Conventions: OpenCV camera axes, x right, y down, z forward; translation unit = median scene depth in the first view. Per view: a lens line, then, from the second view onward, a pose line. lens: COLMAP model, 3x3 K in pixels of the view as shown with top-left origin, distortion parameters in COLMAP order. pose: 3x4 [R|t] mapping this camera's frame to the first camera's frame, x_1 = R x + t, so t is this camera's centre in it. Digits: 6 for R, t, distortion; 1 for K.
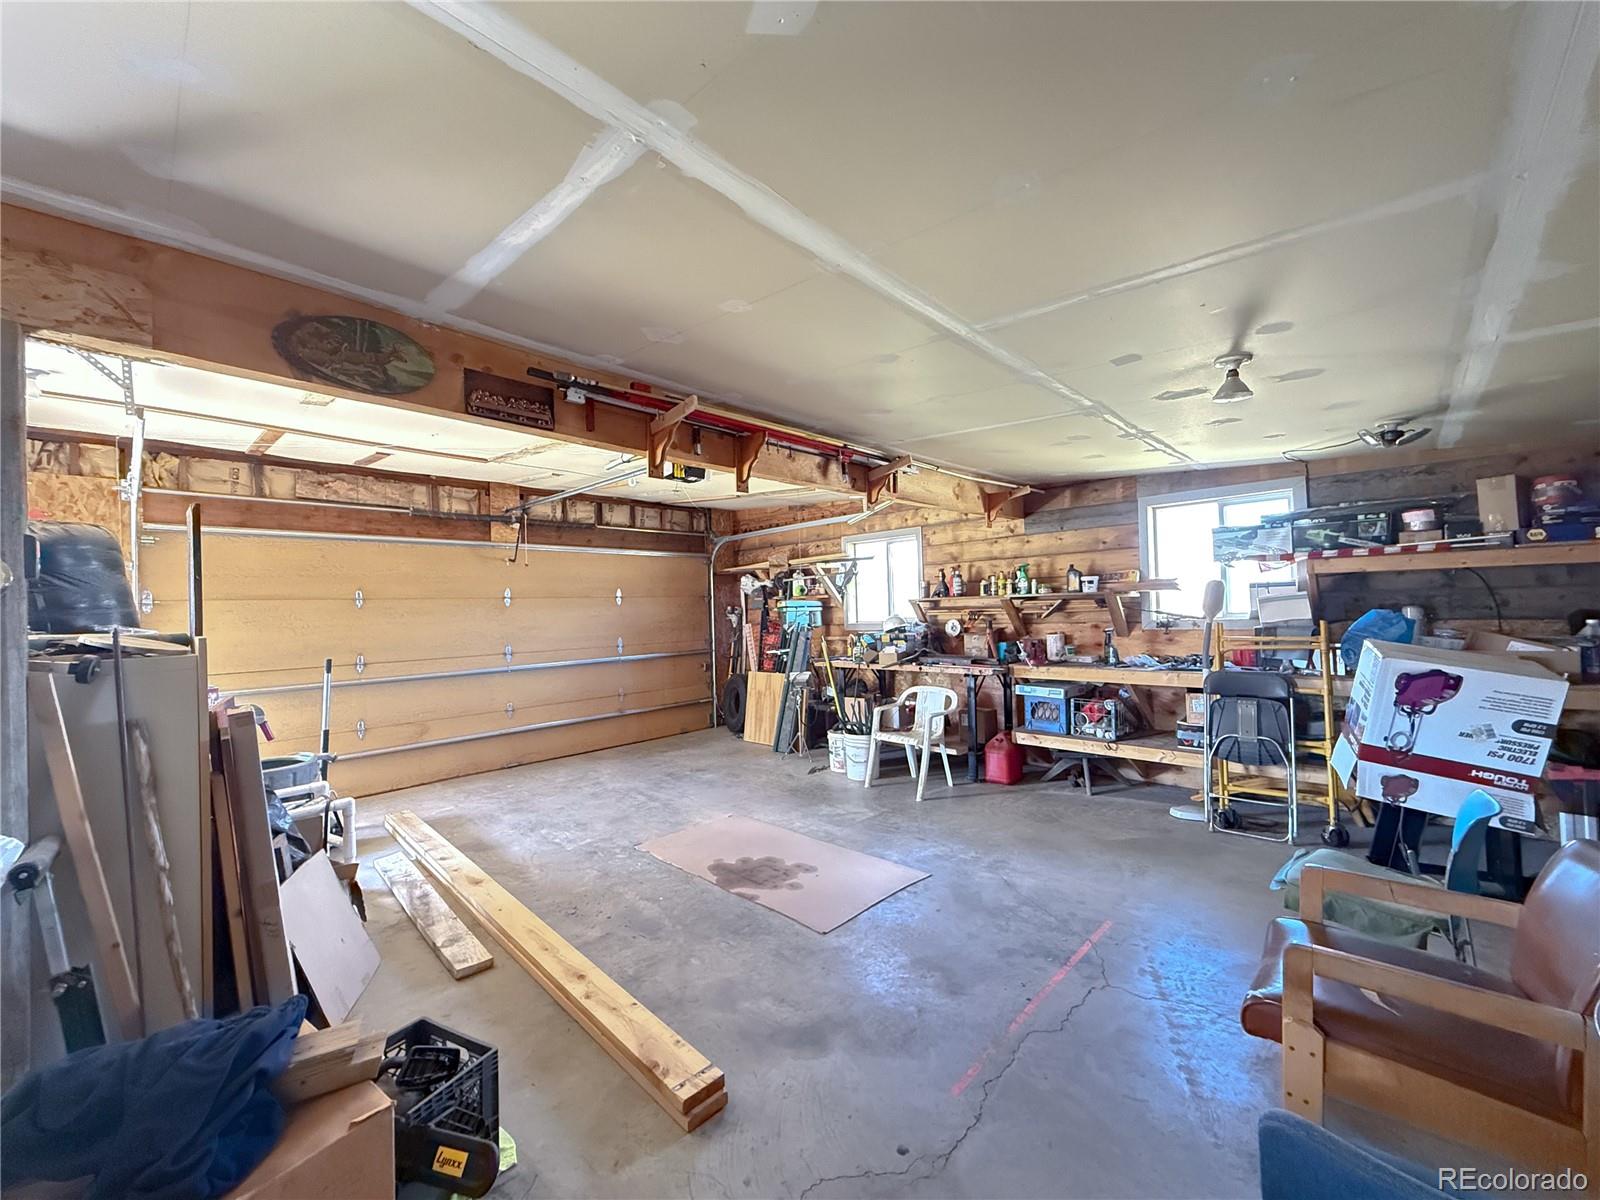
lens RADIAL K [[635.3, 0, 793.4], [0, 635.3, 601.0], [0, 0, 1]] dist [-0.006492, 0.000716]
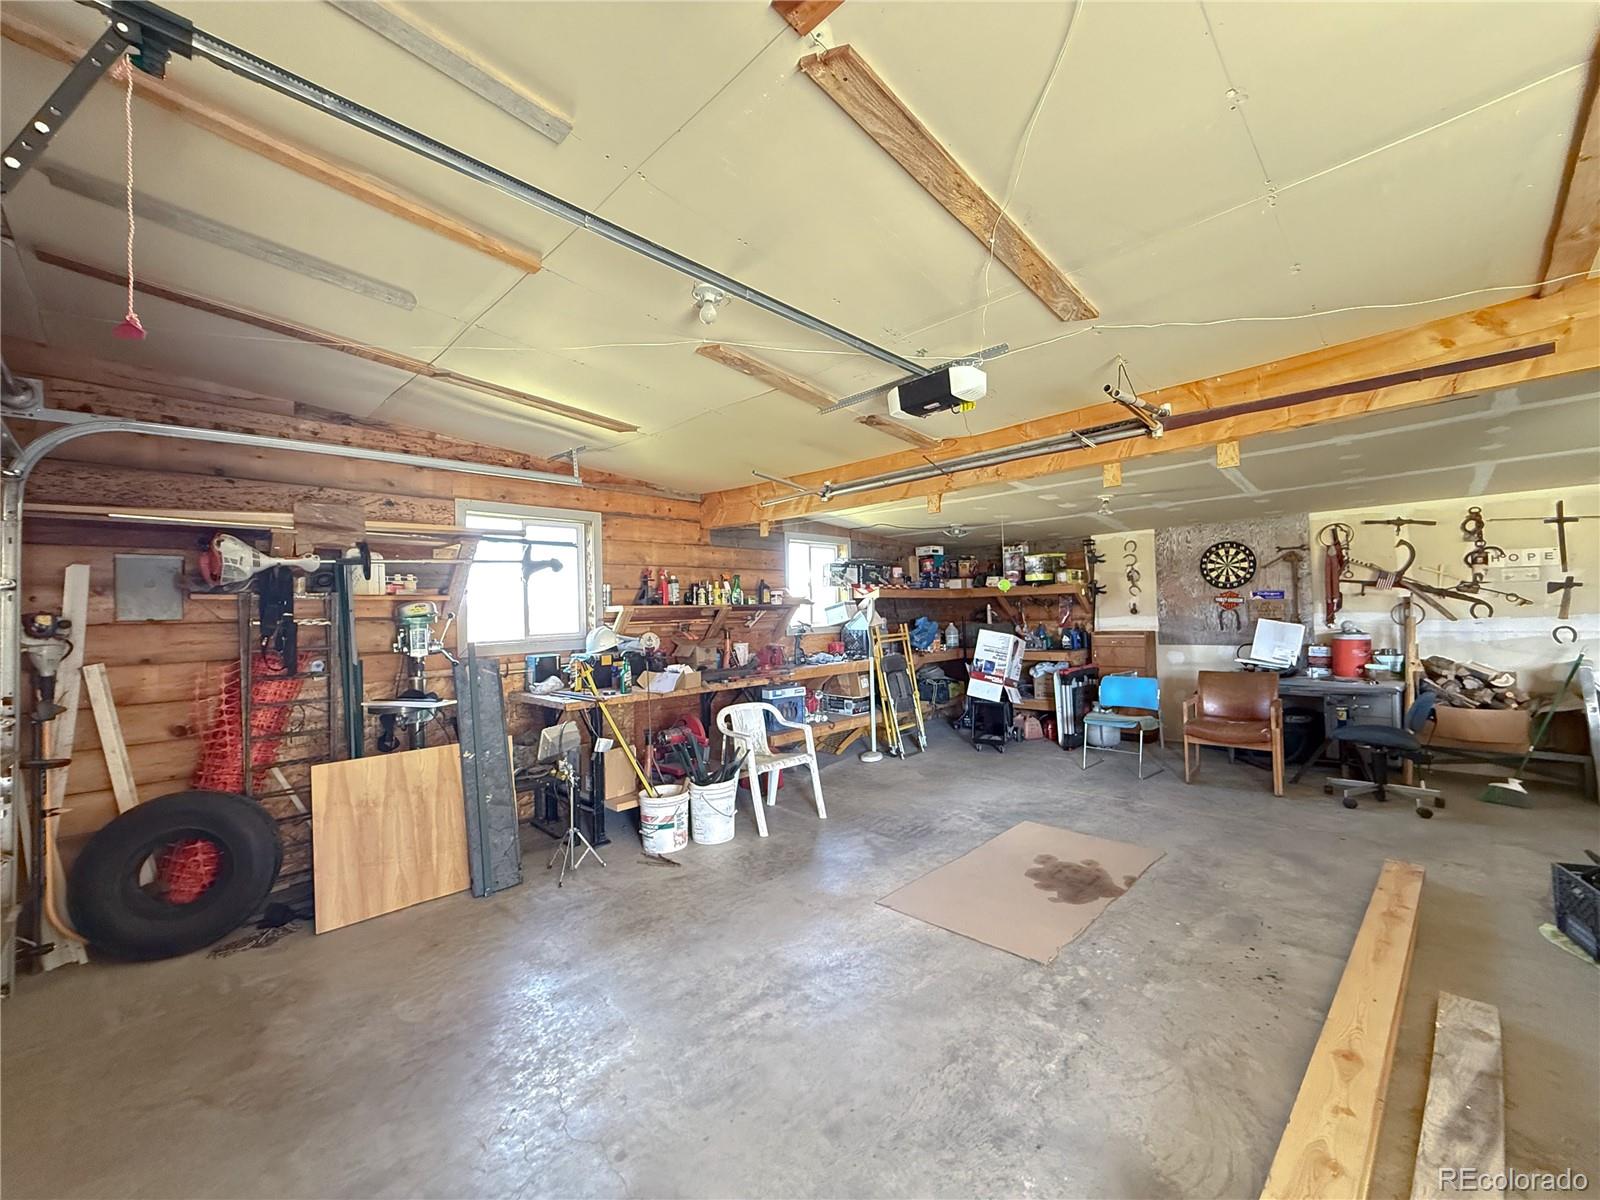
lens RADIAL K [[635.3, 0, 793.7], [0, 635.3, 601.5], [0, 0, 1]] dist [-0.006492, 0.000716]
pose [[0.017260, 0.048978, 0.998651, -0.939582], [0.016431, 0.998651, -0.049262, 0.051362], [-0.999716, 0.017259, 0.016432, 1.276090]]
